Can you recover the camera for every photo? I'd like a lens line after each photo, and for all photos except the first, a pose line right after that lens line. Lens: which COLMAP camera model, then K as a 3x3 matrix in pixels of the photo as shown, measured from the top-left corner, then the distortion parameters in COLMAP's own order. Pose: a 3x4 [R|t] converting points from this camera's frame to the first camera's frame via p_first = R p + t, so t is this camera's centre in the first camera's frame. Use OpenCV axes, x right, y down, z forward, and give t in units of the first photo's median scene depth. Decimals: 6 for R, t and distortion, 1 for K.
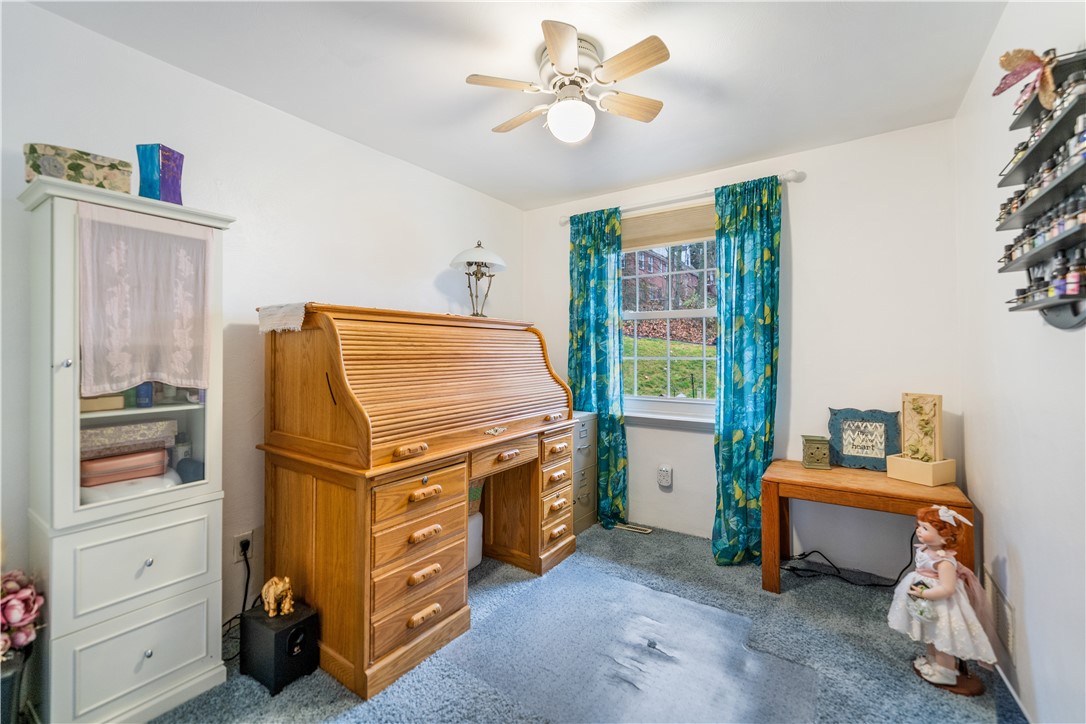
lens RADIAL K [[457.0, 0, 547.4], [0, 457.0, 357.8], [0, 0, 1]] dist [-0.001772, -0.000215]
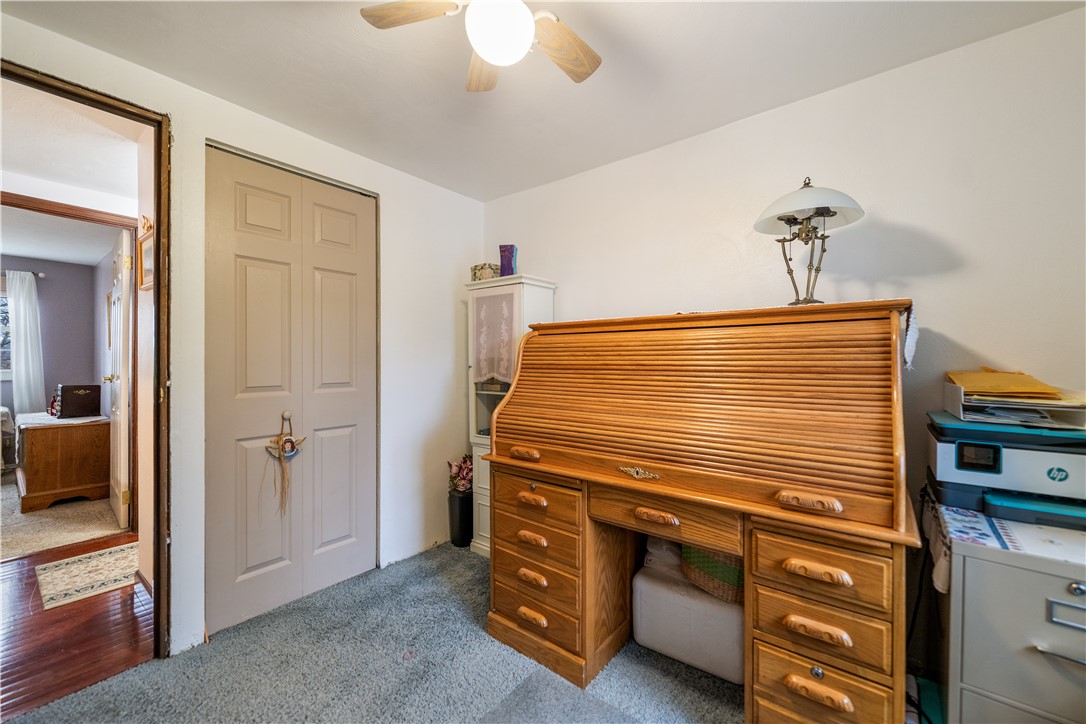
lens RADIAL K [[448.0, 0, 543.0], [0, 448.0, 362.0], [0, 0, 1]] dist [-0.032571, -0.000024]
pose [[-0.113942, 0.003686, -0.993481, 0.647590], [-0.015976, 0.999857, 0.005541, -0.016234], [0.993359, 0.016503, -0.113867, 1.010835]]
